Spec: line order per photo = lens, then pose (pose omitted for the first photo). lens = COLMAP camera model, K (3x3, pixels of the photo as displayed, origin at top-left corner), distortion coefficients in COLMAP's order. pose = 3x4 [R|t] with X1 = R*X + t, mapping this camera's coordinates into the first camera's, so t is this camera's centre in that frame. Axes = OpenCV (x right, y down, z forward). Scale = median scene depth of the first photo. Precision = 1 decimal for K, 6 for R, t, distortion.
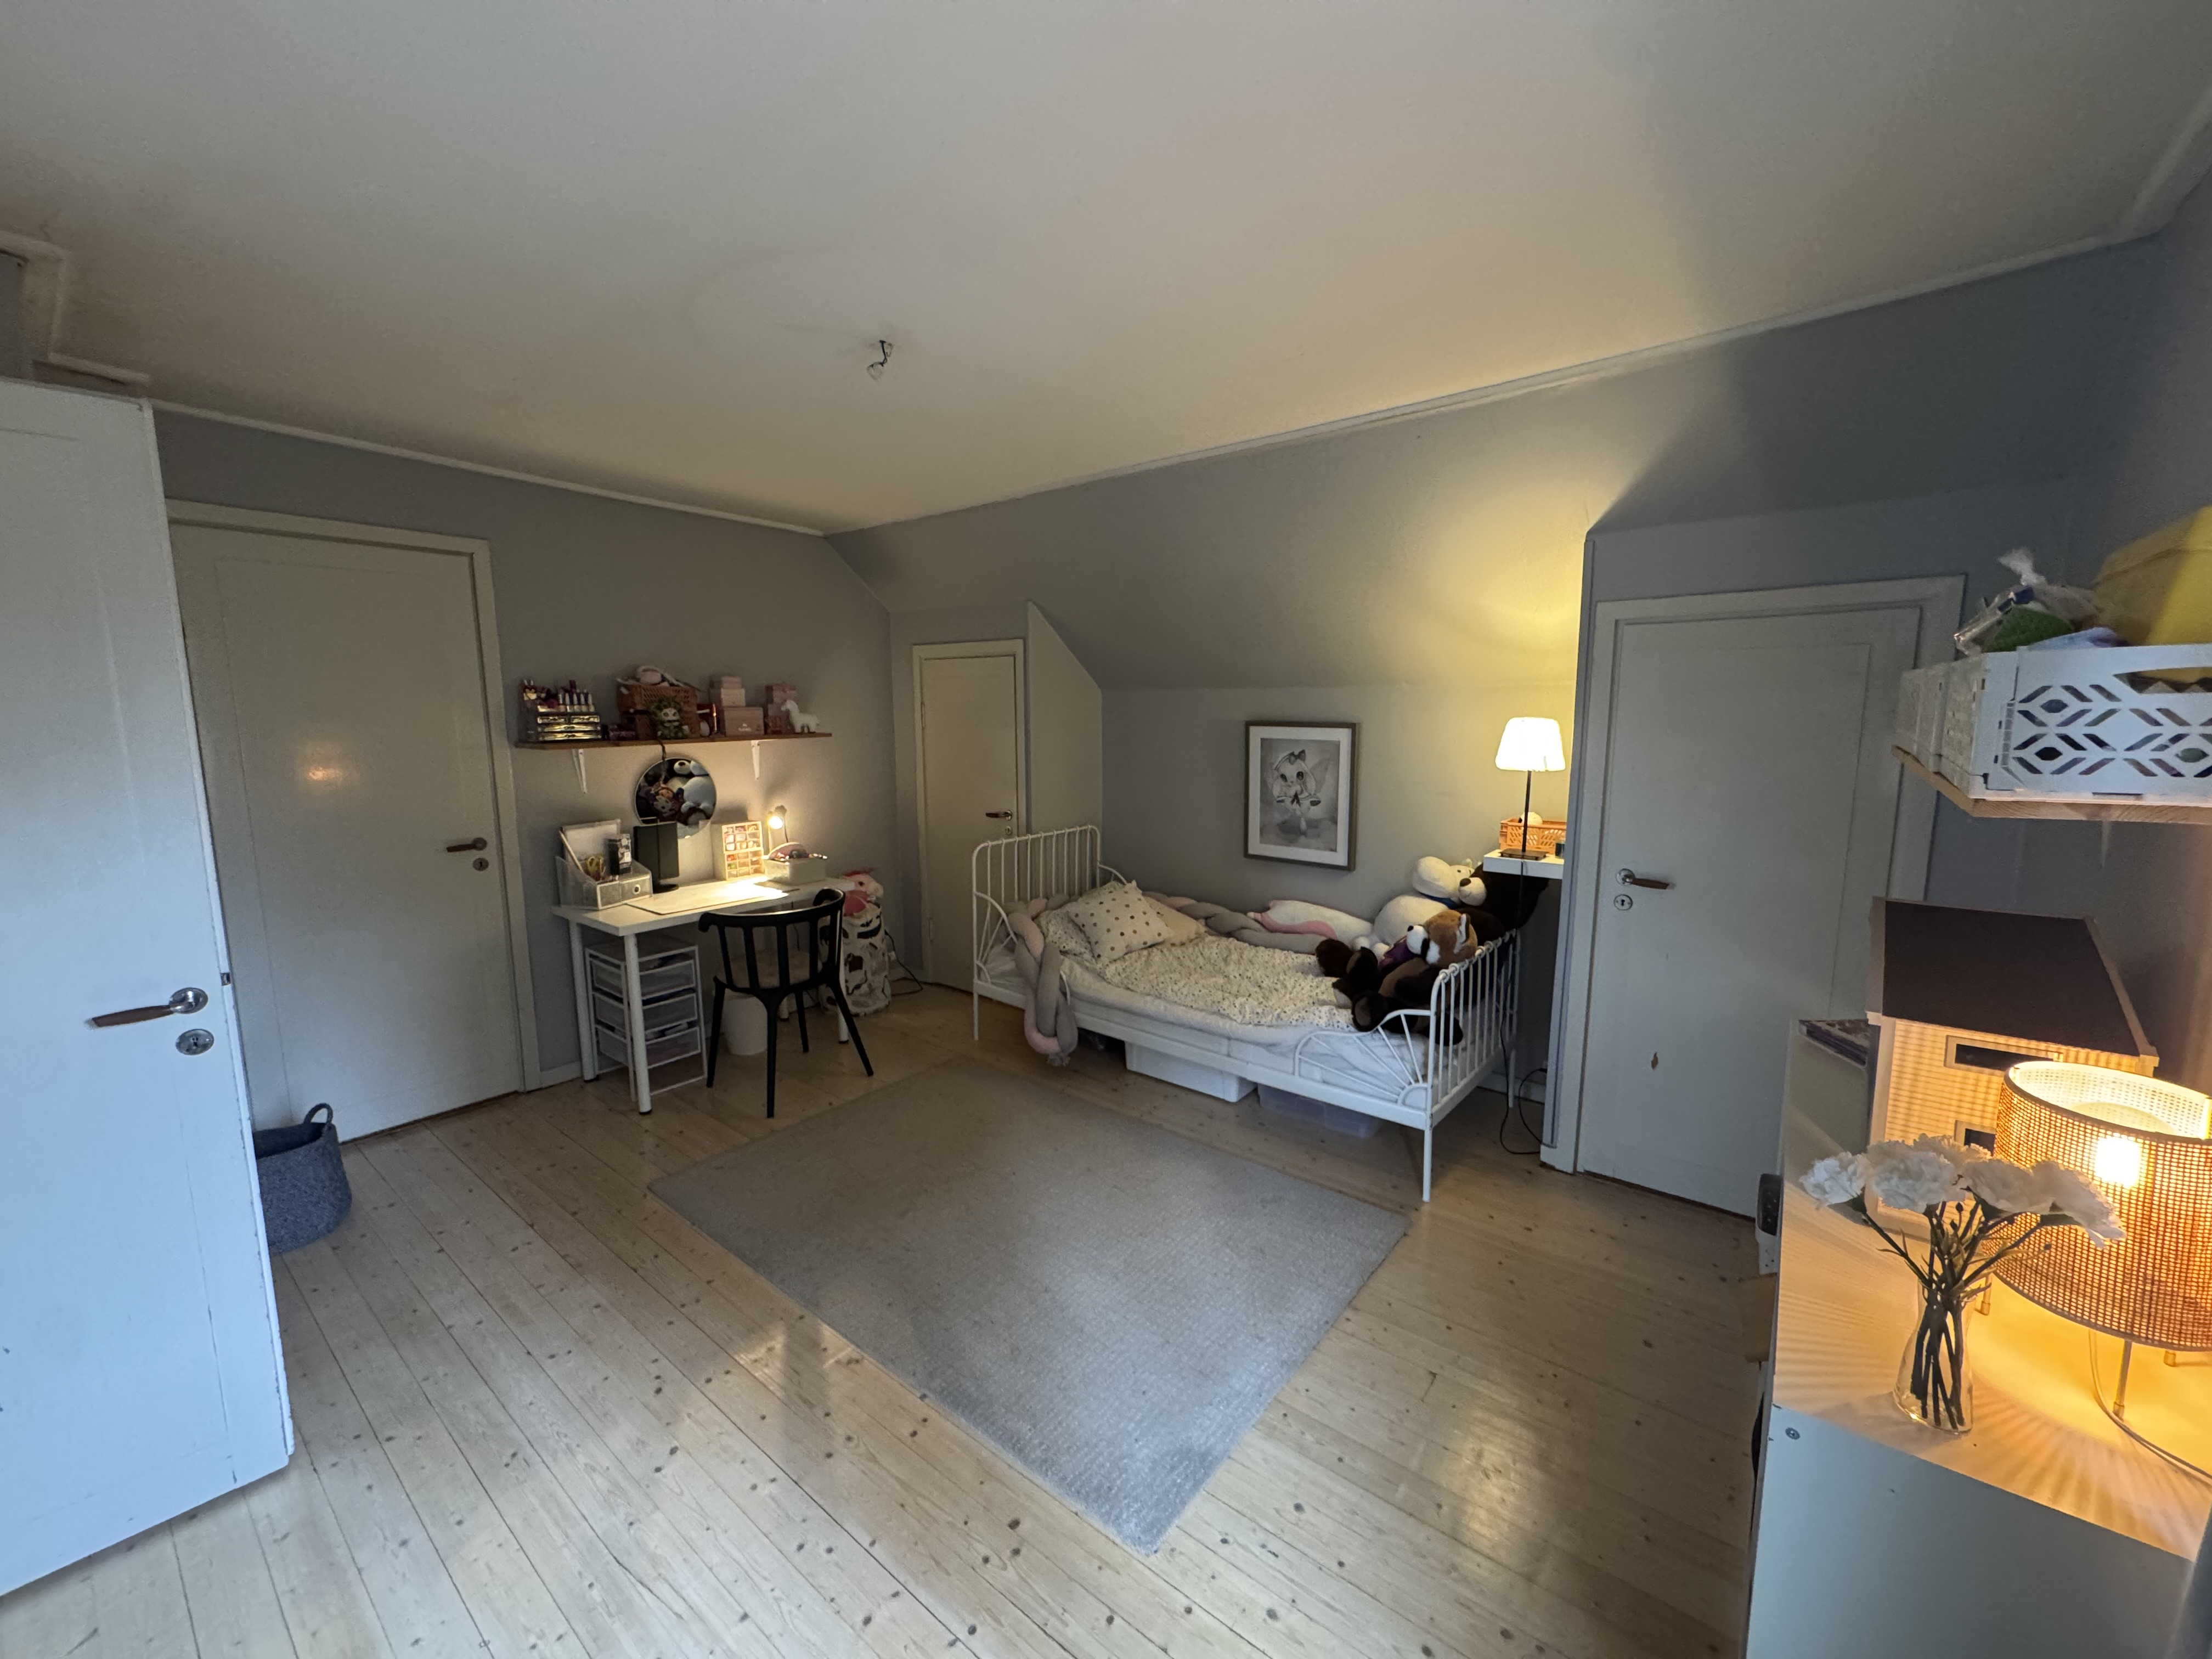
lens RADIAL K [[883.7, 0, 1107.9], [0, 883.7, 826.7], [0, 0, 1]] dist [-0.000765, 0.000146]
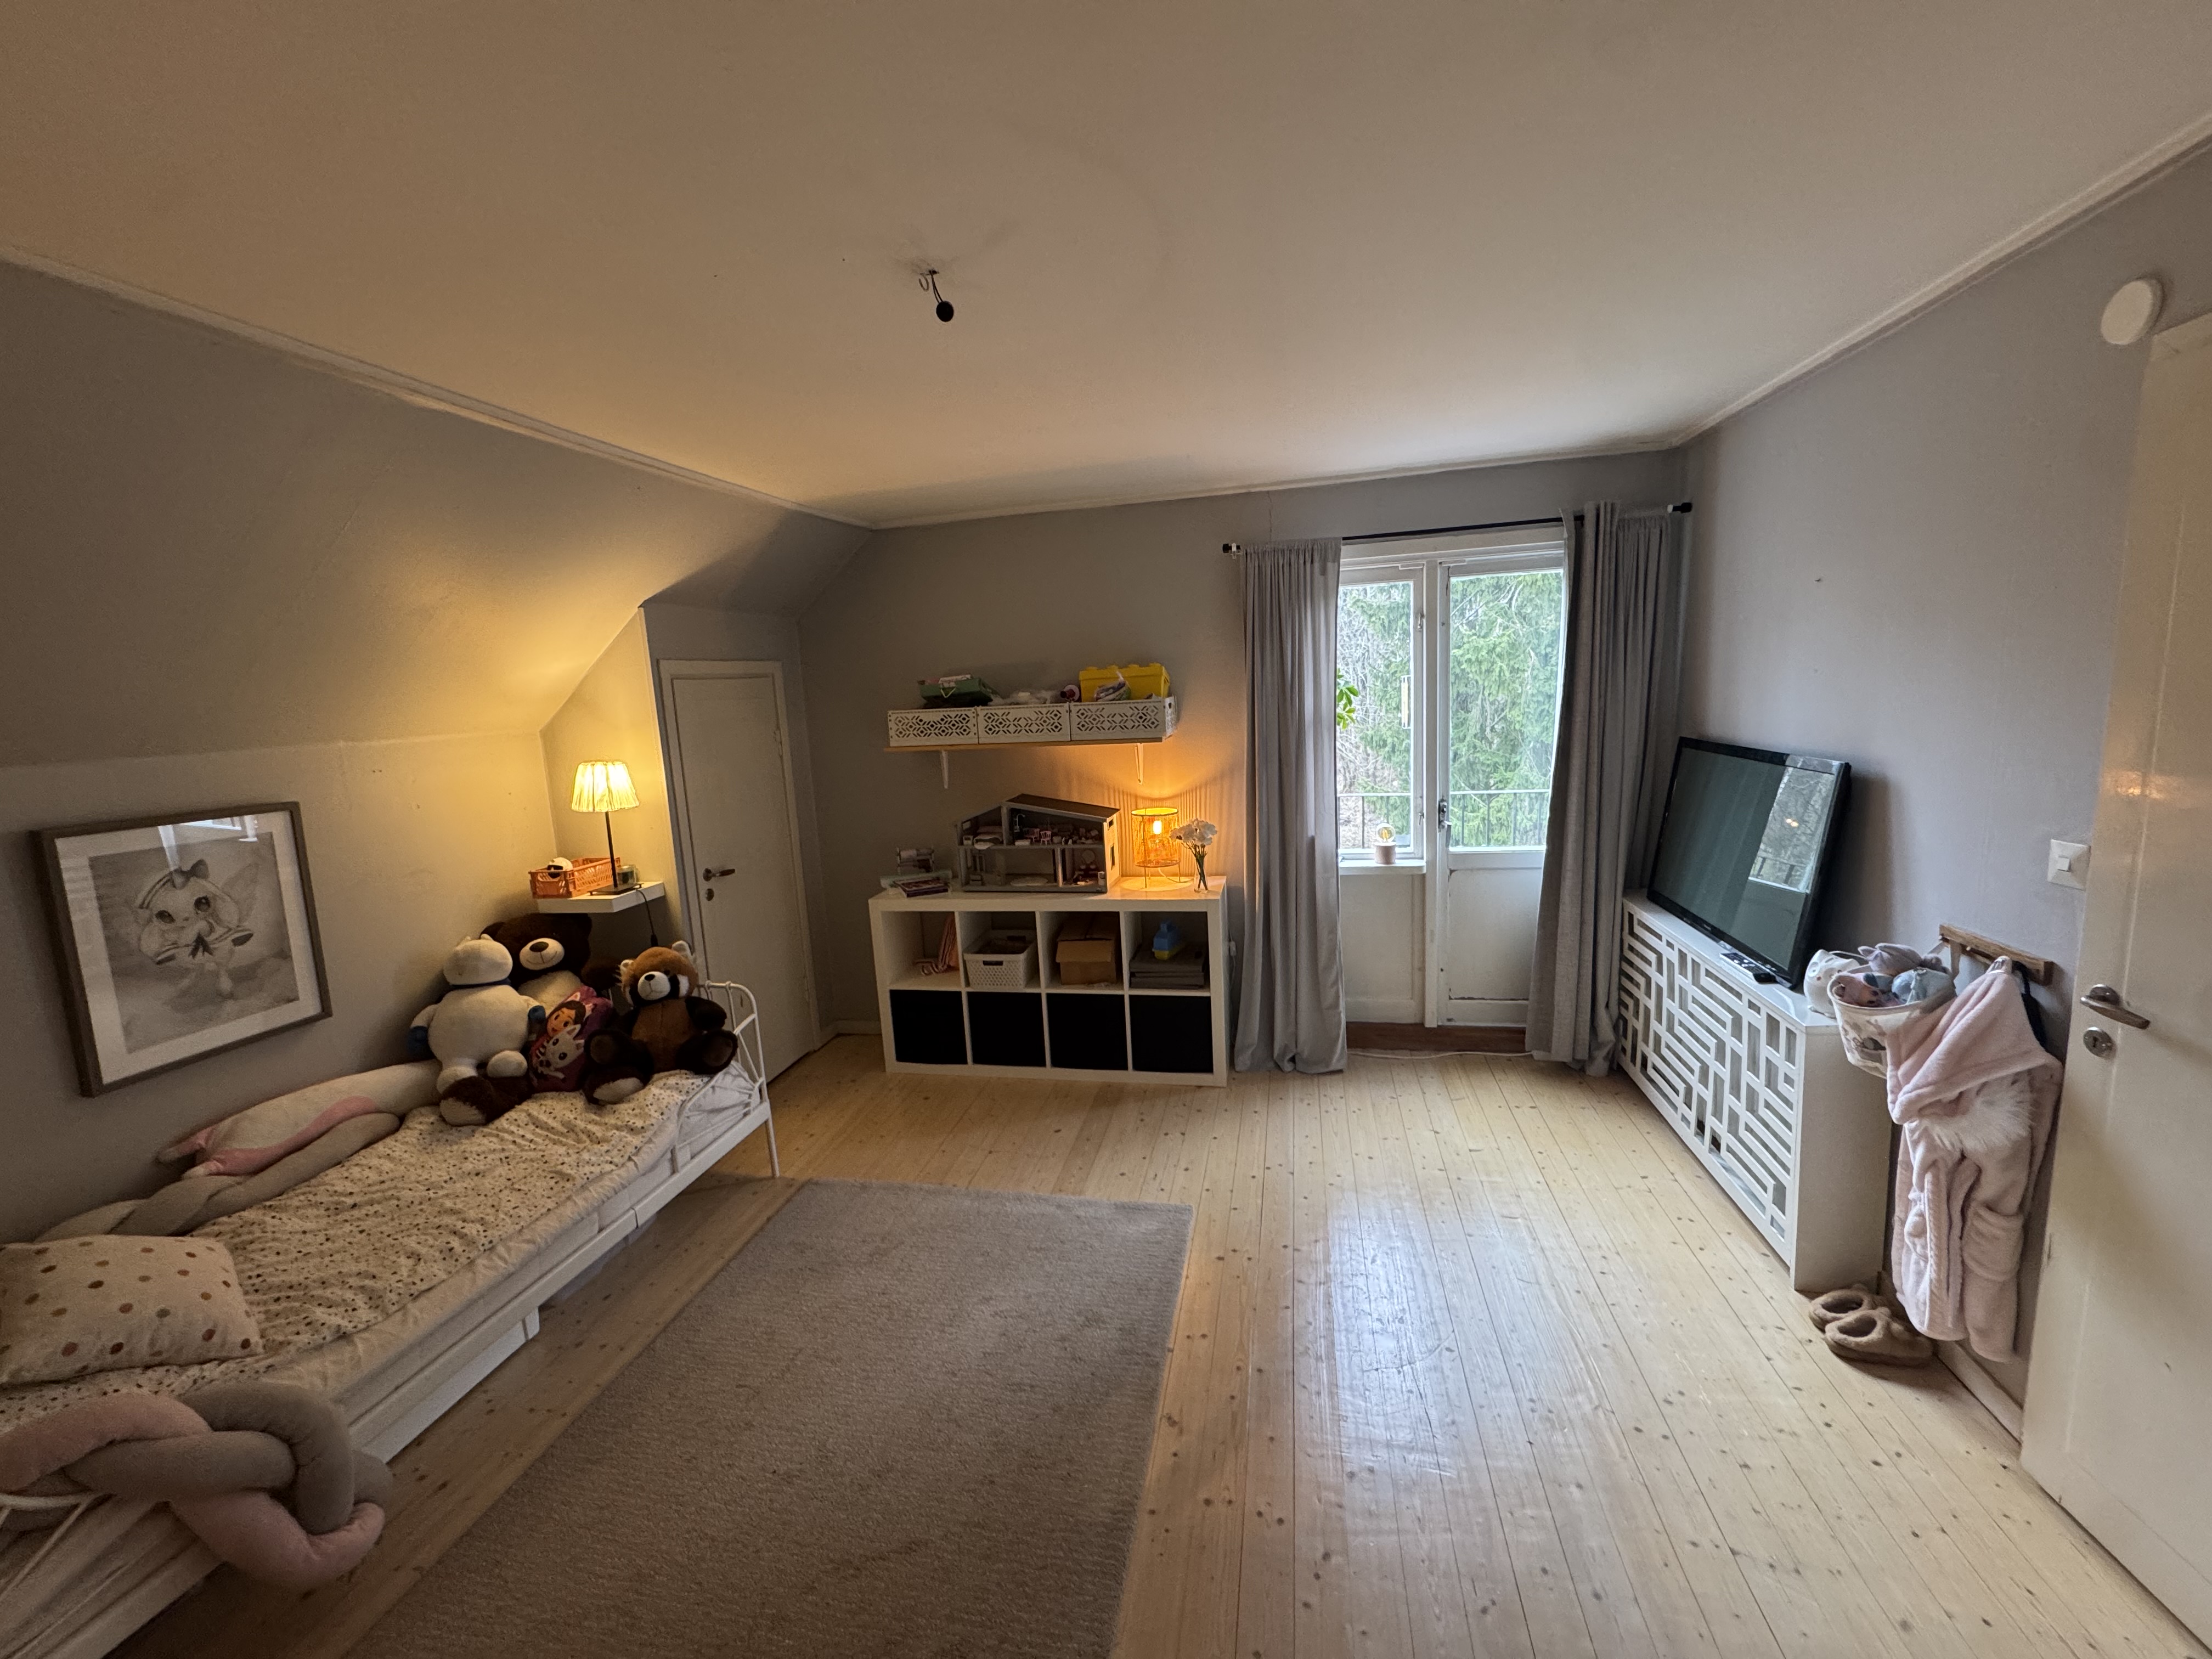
lens RADIAL K [[883.7, 0, 1107.9], [0, 883.7, 826.7], [0, 0, 1]] dist [-0.000765, 0.000146]
pose [[-0.450285, -0.106222, 0.886544, -0.717398], [0.178120, 0.962255, 0.205763, -0.153065], [-0.874938, 0.250564, -0.414369, 0.898037]]
